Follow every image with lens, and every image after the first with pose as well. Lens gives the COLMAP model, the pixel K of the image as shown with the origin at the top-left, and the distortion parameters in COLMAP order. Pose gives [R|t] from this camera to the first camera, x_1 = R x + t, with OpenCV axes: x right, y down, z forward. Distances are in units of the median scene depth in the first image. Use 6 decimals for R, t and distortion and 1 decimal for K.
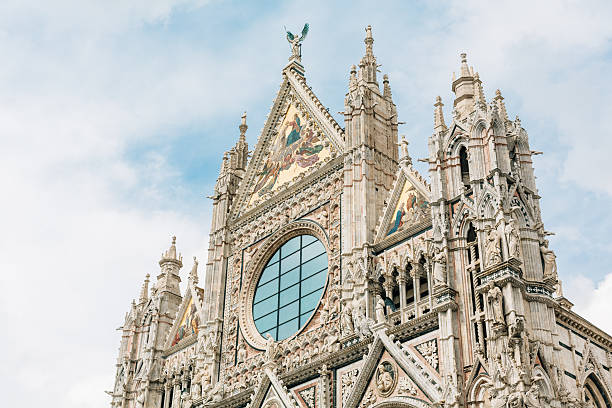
lens RADIAL K [[845.6, 0, 306.0], [0, 845.6, 204.0], [0, 0, 1]] dist [0.028270, 0.004290]
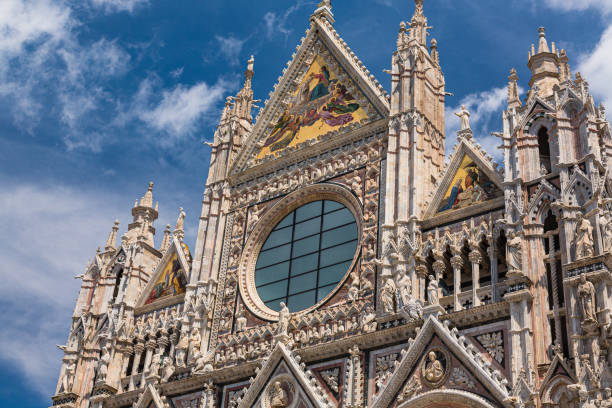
lens RADIAL K [[905.1, 0, 306.0], [0, 905.1, 204.0], [0, 0, 1]] dist [0.004390, -0.074977]
pose [[0.980063, 0.151448, 0.128610, -0.170395], [-0.152895, 0.988241, 0.001395, 0.049859], [-0.126886, -0.021031, 0.991694, 0.067707]]
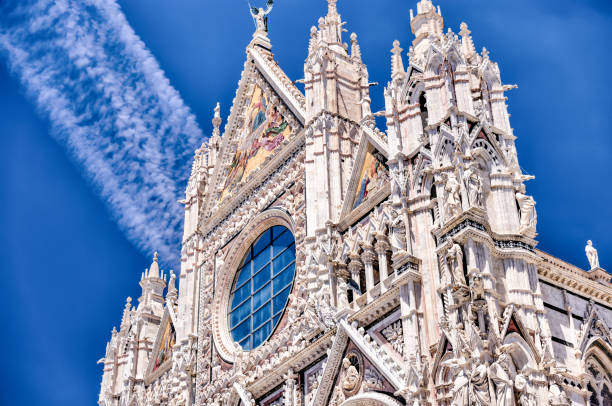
lens RADIAL K [[922.1, 0, 306.0], [0, 922.1, 203.0], [0, 0, 1]] dist [-0.012868, 0.002338]
pose [[0.988578, -0.120406, -0.090641, 0.137593], [0.117288, 0.992332, -0.038986, 0.062162], [0.094640, 0.027910, 0.995120, 0.078556]]
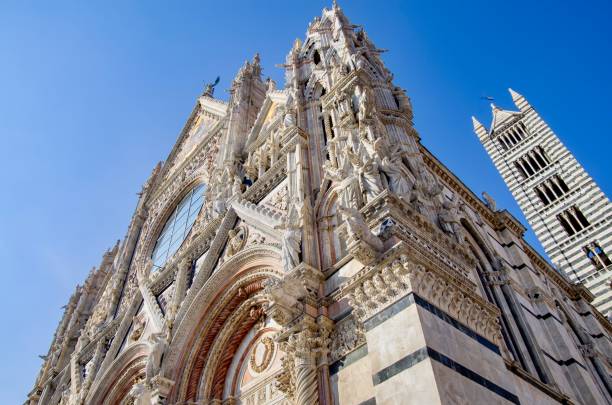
lens RADIAL K [[465.2, 0, 305.4], [0, 465.2, 208.9], [0, 0, 1]] dist [-0.145624, 0.097313]
pose [[0.997471, -0.046309, 0.053910, 0.127617], [0.058696, 0.964486, -0.257530, 0.270119], [-0.040070, 0.260043, 0.964765, 0.476156]]
